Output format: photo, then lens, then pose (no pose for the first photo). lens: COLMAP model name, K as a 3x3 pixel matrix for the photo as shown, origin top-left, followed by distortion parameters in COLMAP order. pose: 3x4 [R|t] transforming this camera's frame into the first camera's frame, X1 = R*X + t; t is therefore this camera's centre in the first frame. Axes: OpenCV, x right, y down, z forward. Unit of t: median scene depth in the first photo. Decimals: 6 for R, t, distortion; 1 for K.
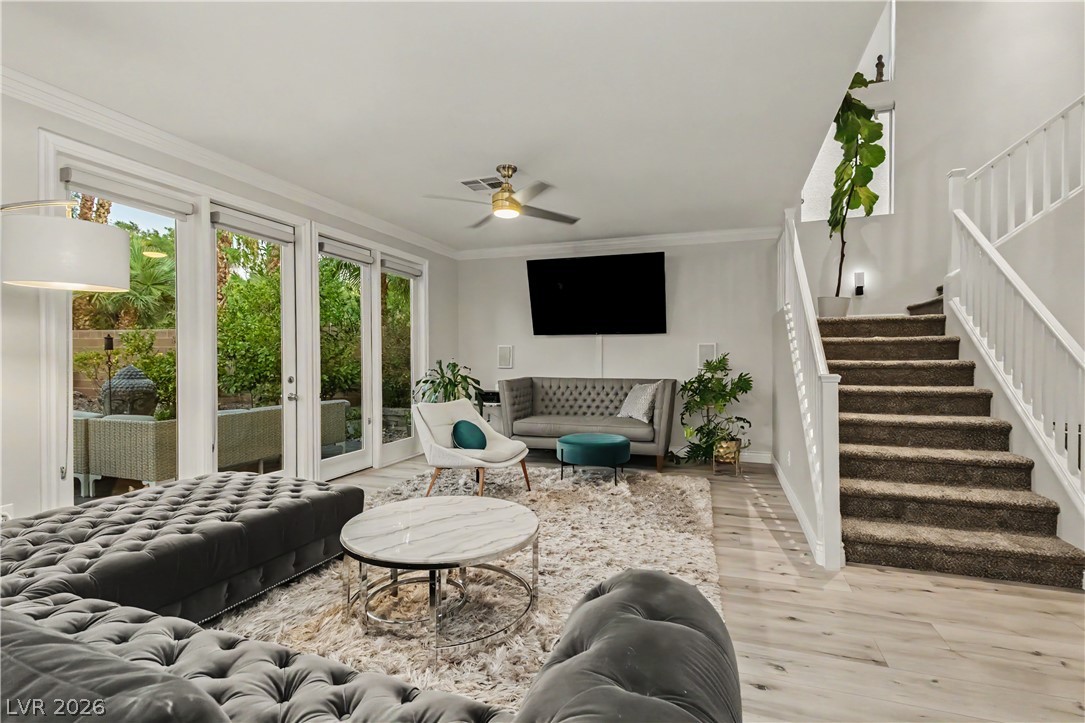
lens RADIAL K [[499.2, 0, 545.7], [0, 499.2, 363.0], [0, 0, 1]] dist [0.005462, 0.000258]
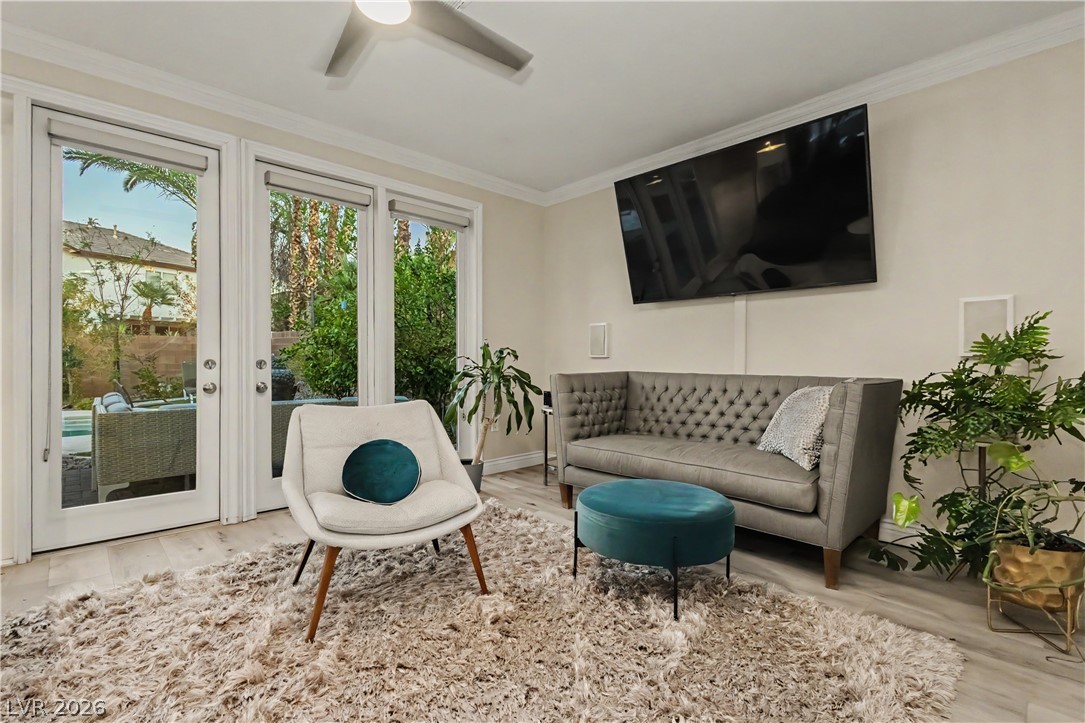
lens RADIAL K [[500.9, 0, 539.5], [0, 500.9, 363.0], [0, 0, 1]] dist [0.004510, -0.000539]
pose [[0.888969, 0.007938, -0.457898, 0.192625], [-0.009298, 0.999957, -0.000716, 0.022981], [0.457872, 0.004894, 0.889004, 0.468078]]
